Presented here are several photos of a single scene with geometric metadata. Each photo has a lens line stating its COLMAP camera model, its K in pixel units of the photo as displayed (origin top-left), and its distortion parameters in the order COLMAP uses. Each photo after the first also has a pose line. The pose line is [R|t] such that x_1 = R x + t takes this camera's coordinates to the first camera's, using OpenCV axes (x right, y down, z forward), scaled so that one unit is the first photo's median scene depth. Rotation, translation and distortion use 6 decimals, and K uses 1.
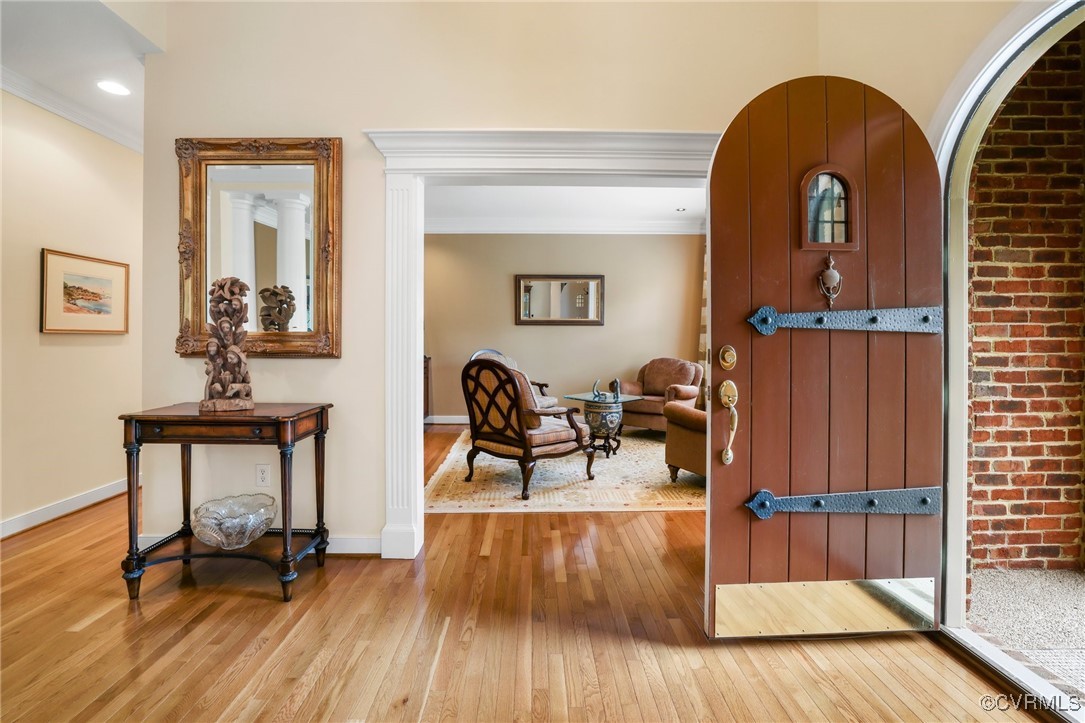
lens RADIAL K [[475.3, 0, 545.3], [0, 475.3, 341.2], [0, 0, 1]] dist [-0.043941, 0.016255]
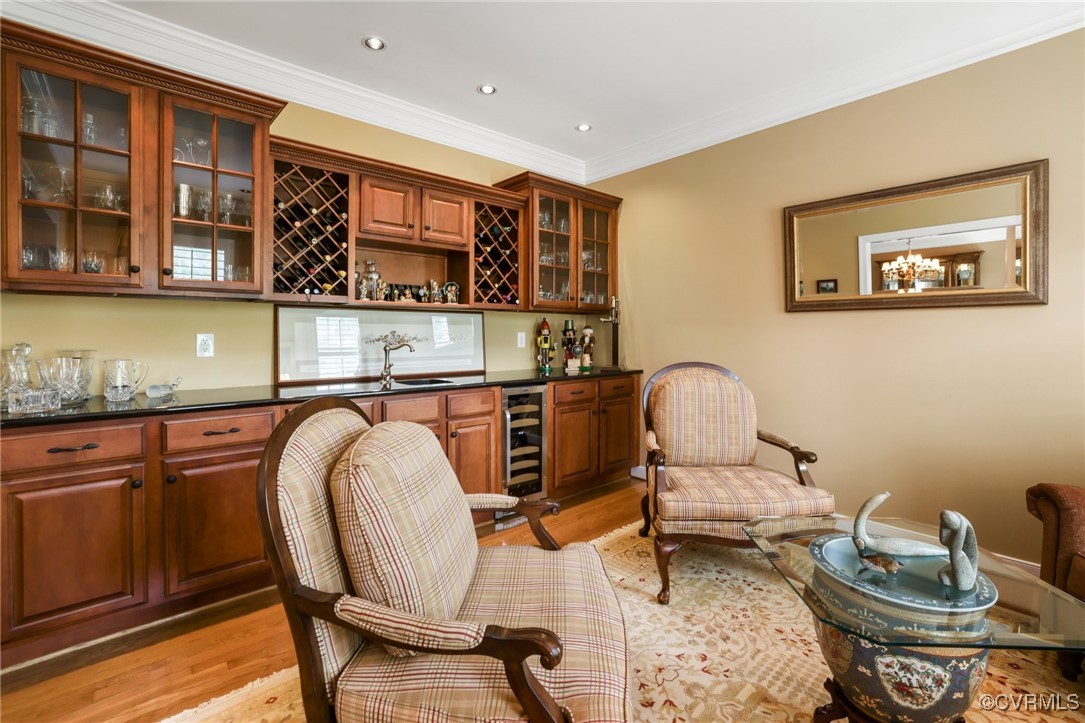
lens RADIAL K [[475.3, 0, 545.3], [0, 475.3, 341.2], [0, 0, 1]] dist [-0.043941, 0.016255]
pose [[0.648480, 0.014436, -0.761095, 0.144219], [0.000790, 0.999807, 0.019637, -0.014106], [0.761232, -0.013335, 0.648343, 0.503148]]
